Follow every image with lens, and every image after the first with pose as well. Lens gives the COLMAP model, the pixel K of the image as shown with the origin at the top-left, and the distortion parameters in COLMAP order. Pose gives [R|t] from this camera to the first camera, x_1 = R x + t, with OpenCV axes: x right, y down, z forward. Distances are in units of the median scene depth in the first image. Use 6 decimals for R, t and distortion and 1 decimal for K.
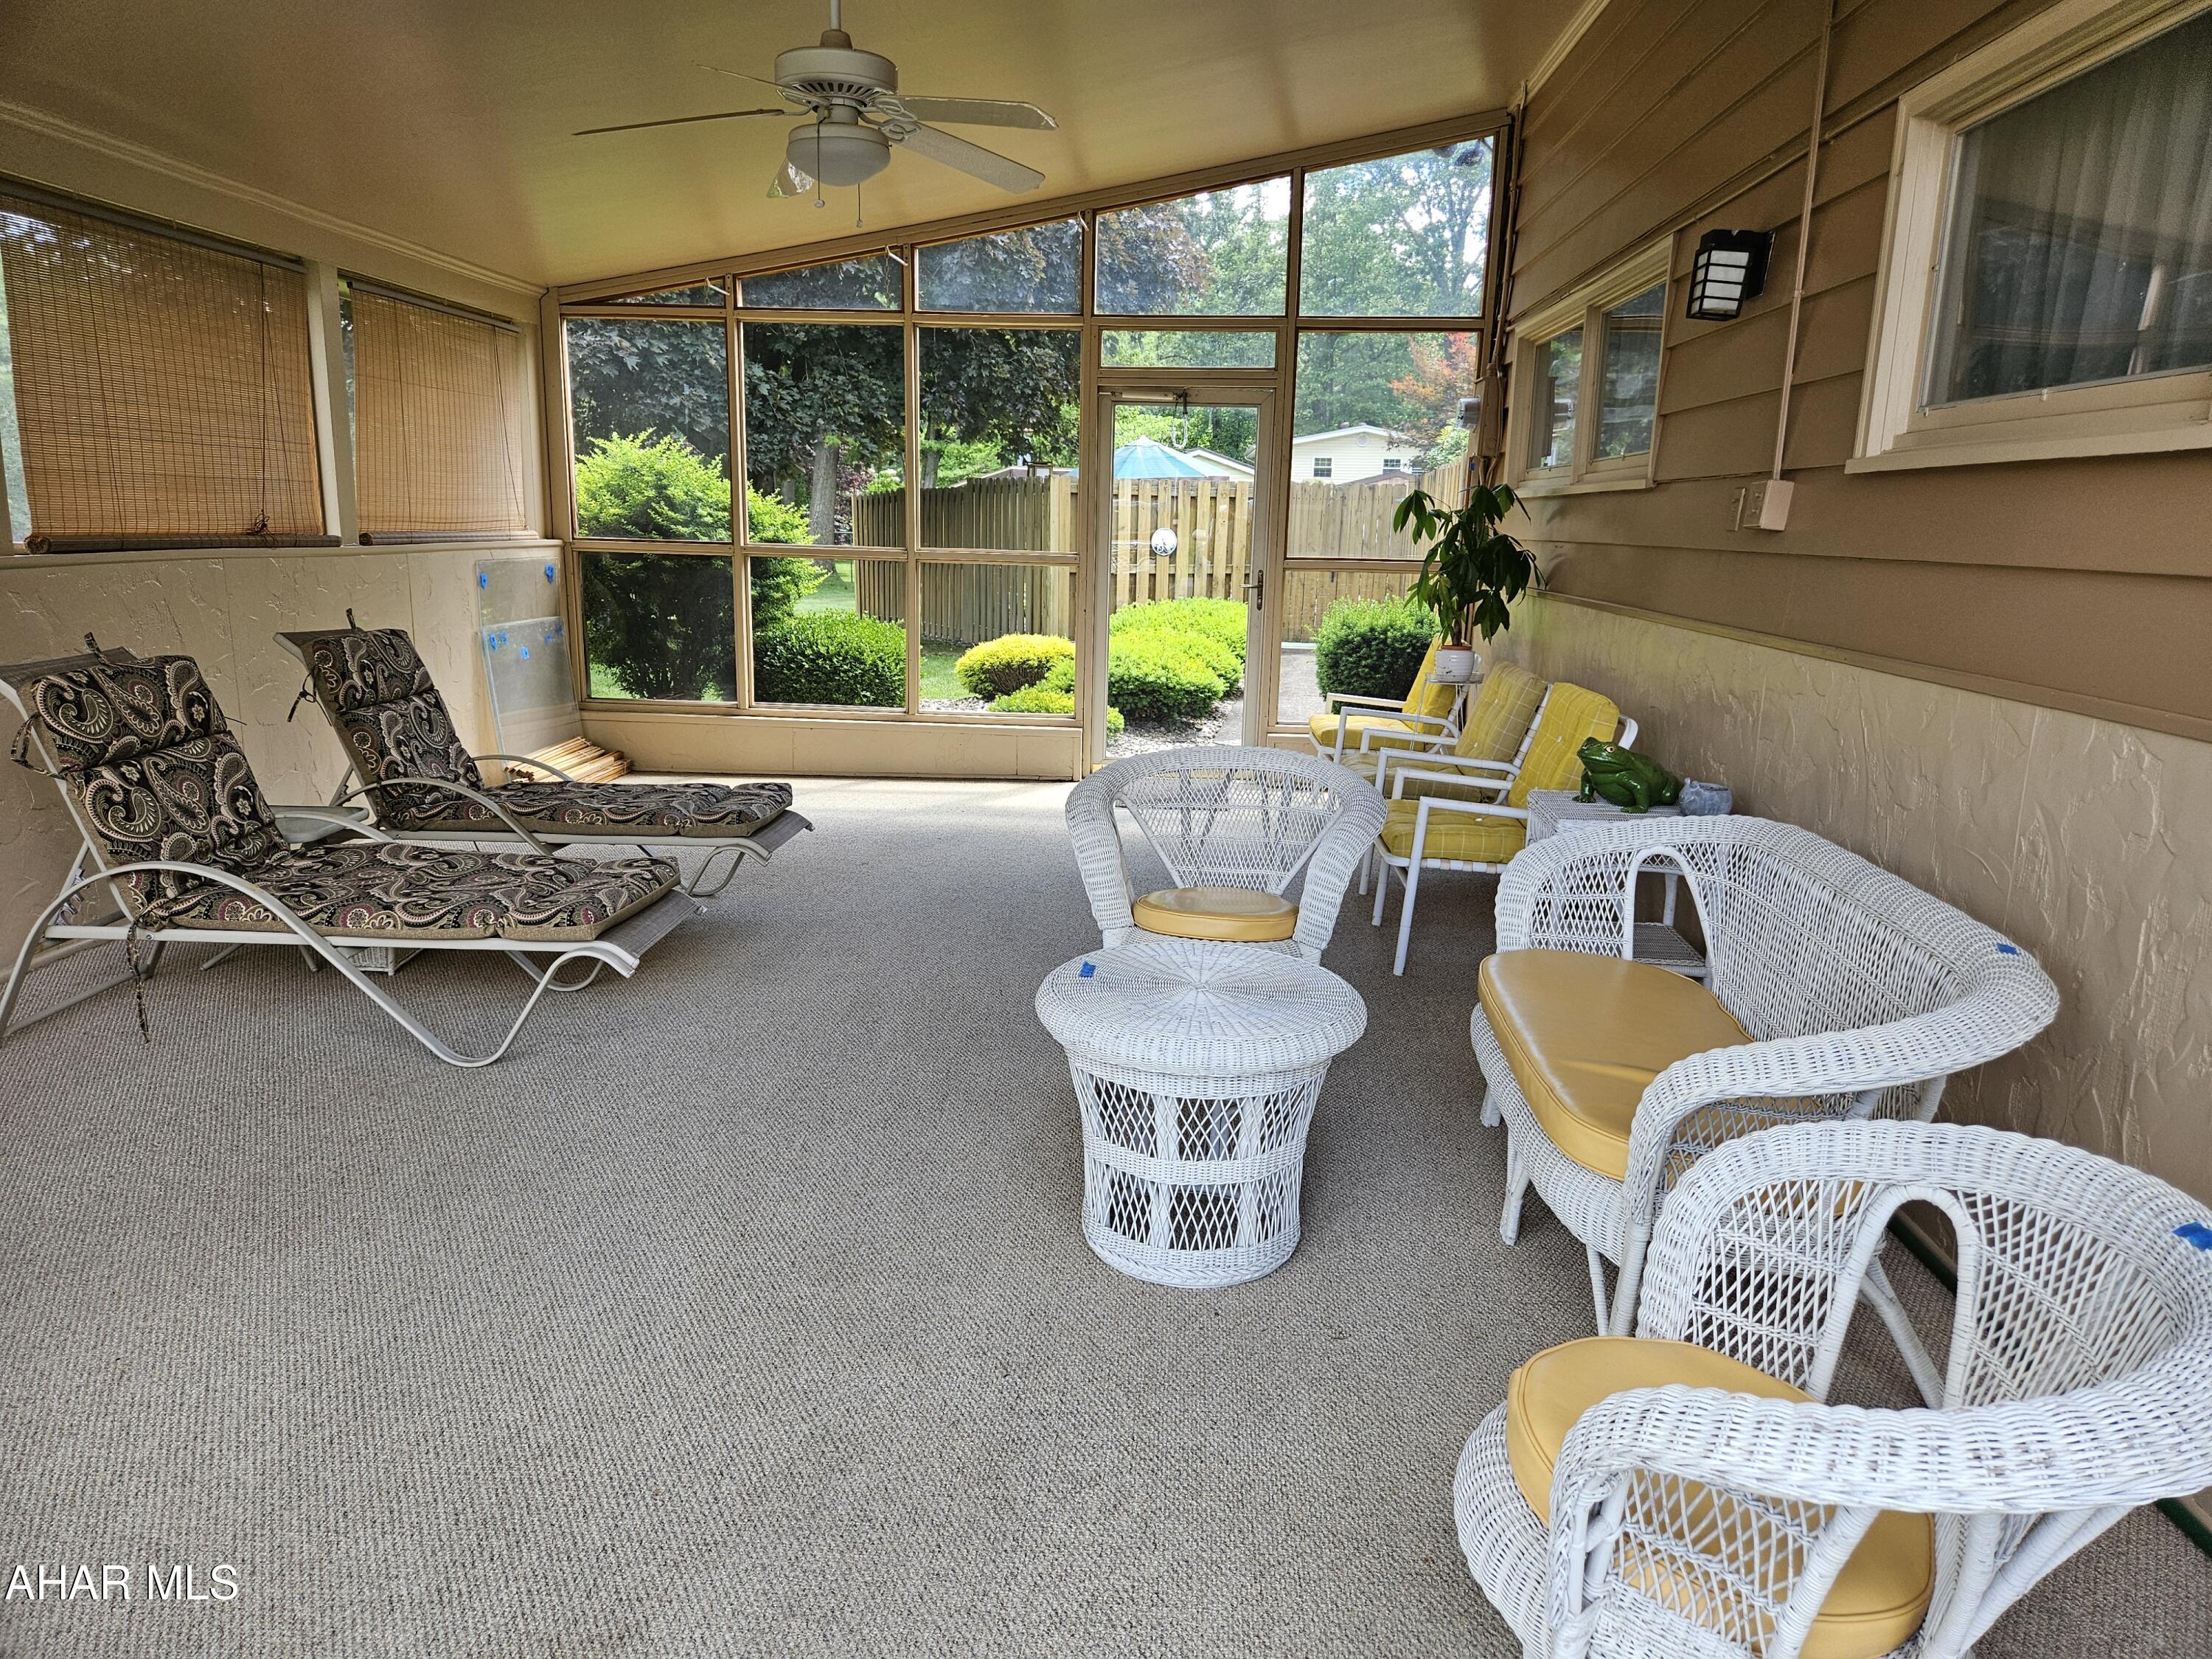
lens RADIAL K [[1479.9, 0, 1104.5], [0, 1479.9, 848.8], [0, 0, 1]] dist [0.024948, -0.000191]
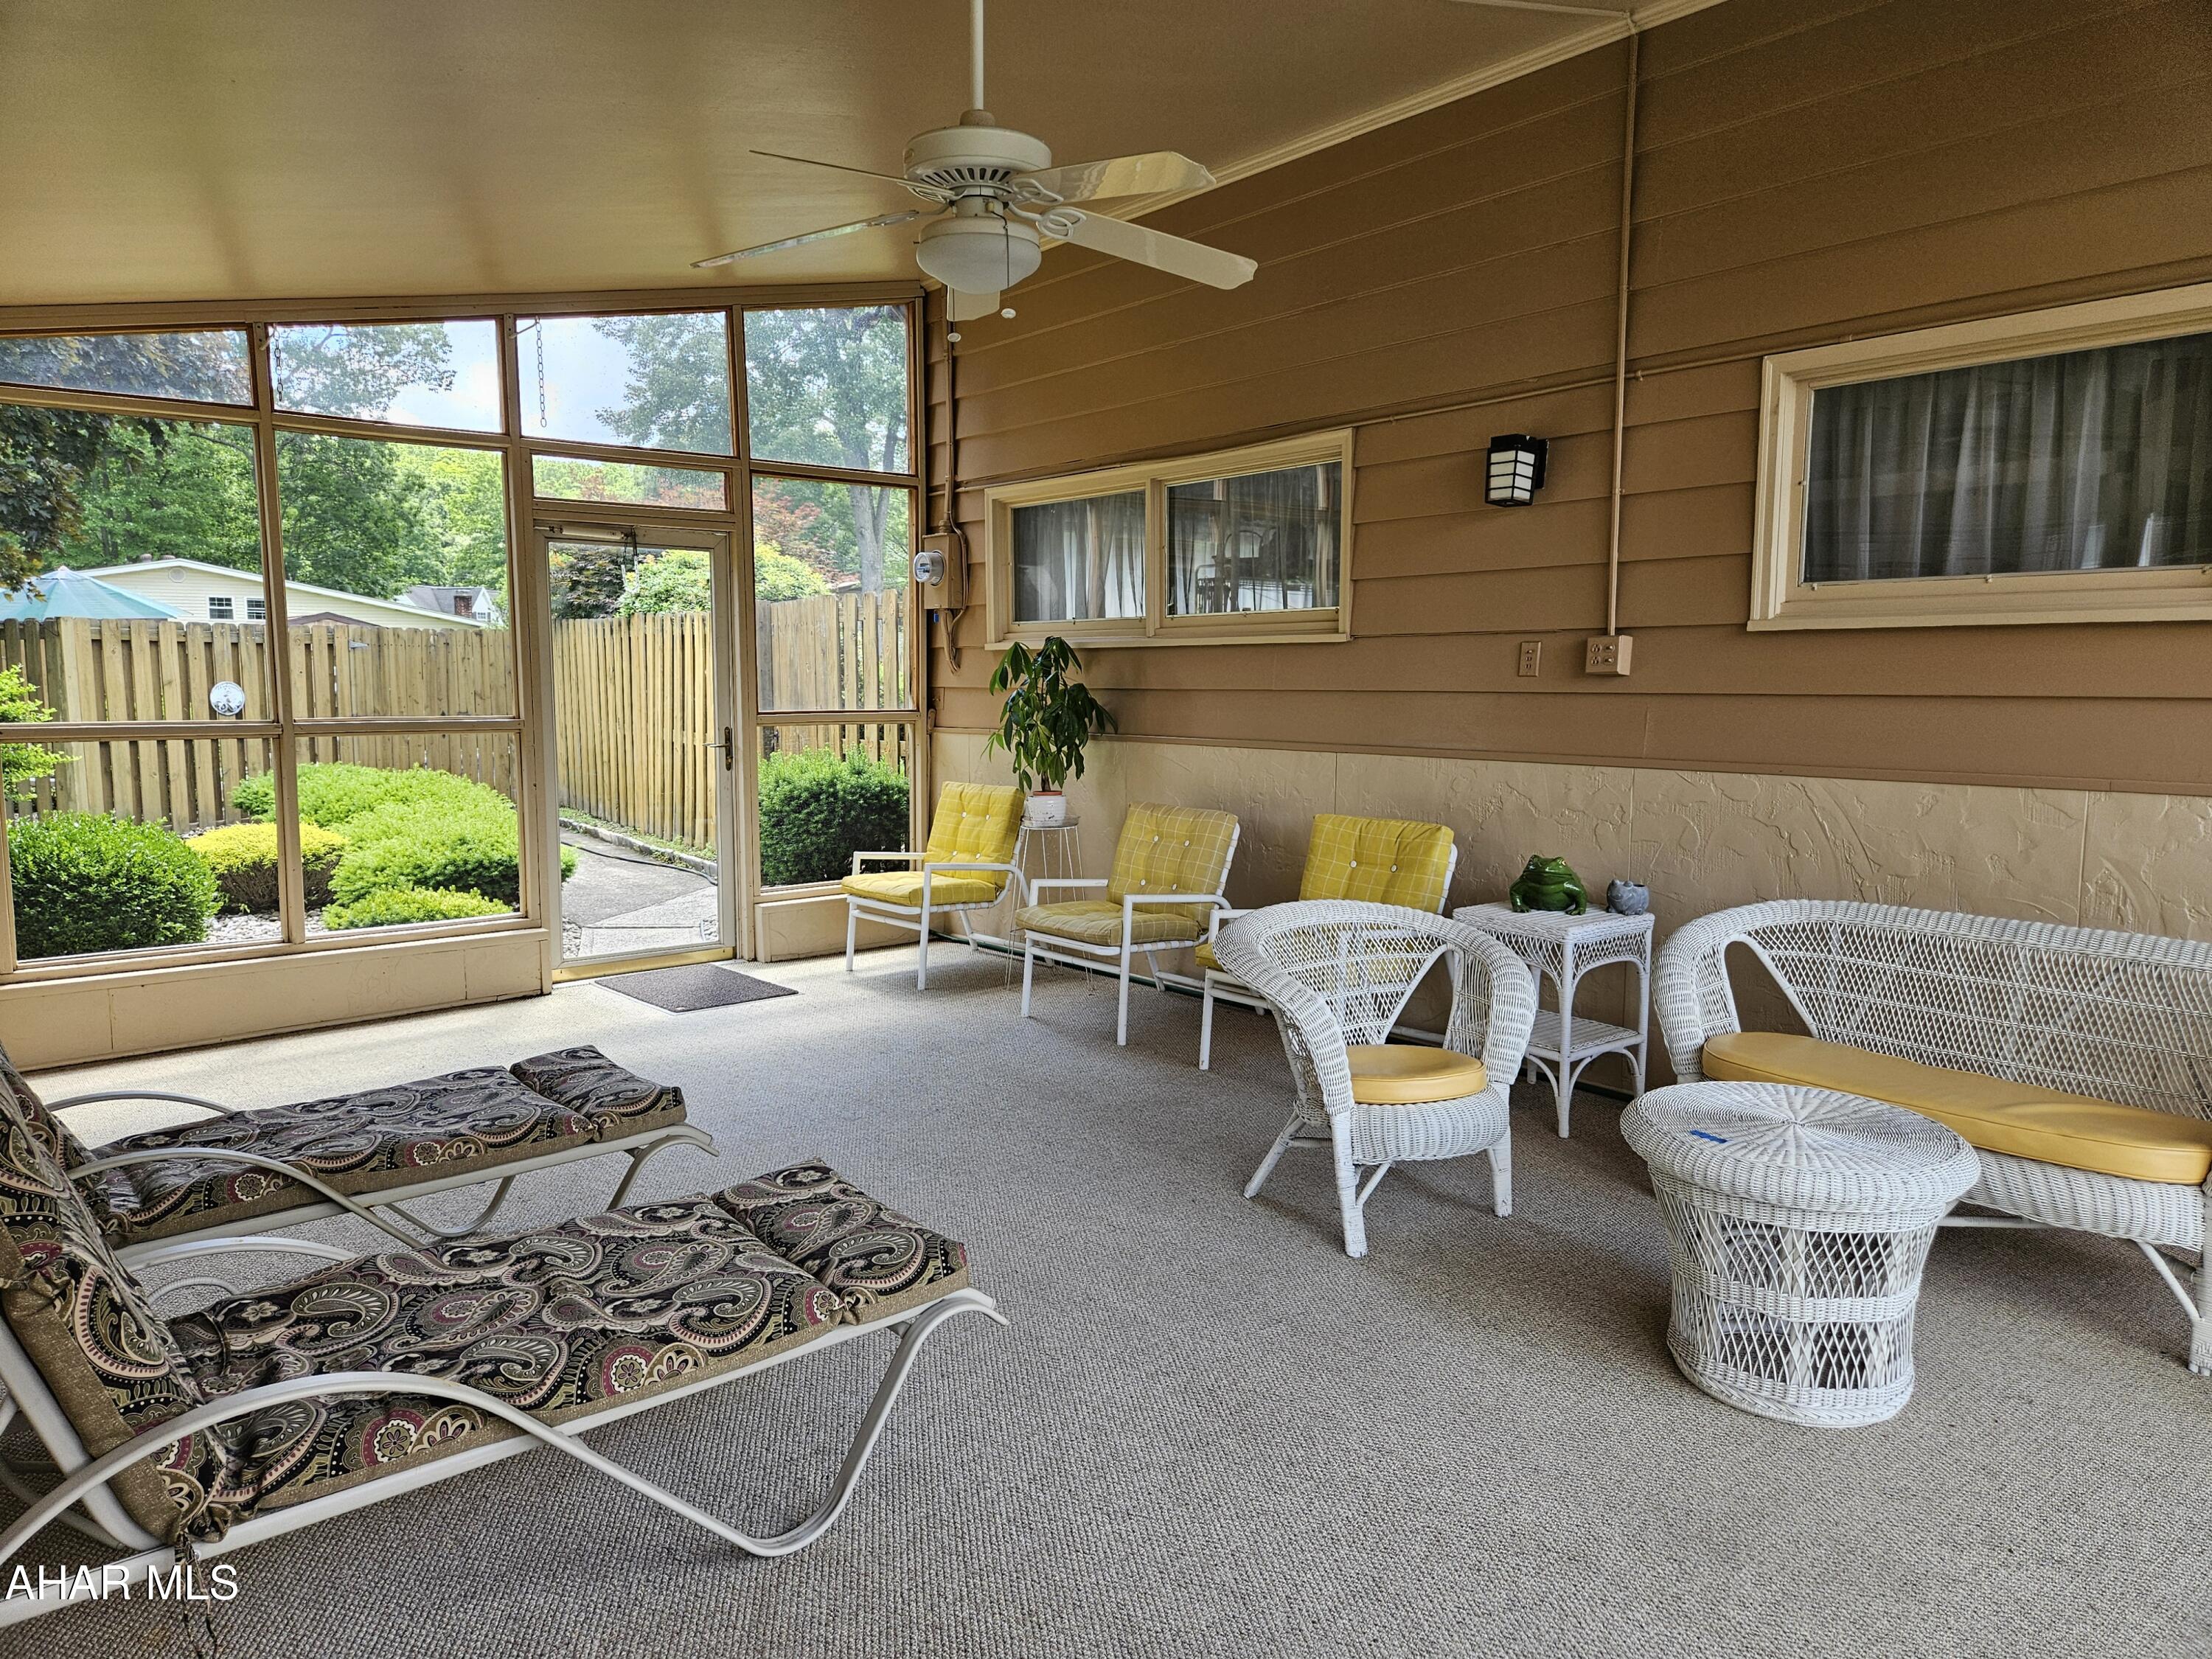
lens RADIAL K [[1479.8, 0, 1101.3], [0, 1479.8, 819.0], [0, 0, 1]] dist [0.069927, -0.060121]
pose [[0.731828, -0.087518, 0.675847, -0.678153], [0.163094, 0.985393, -0.049000, -0.099772], [-0.661686, 0.146086, 0.735412, 0.369947]]
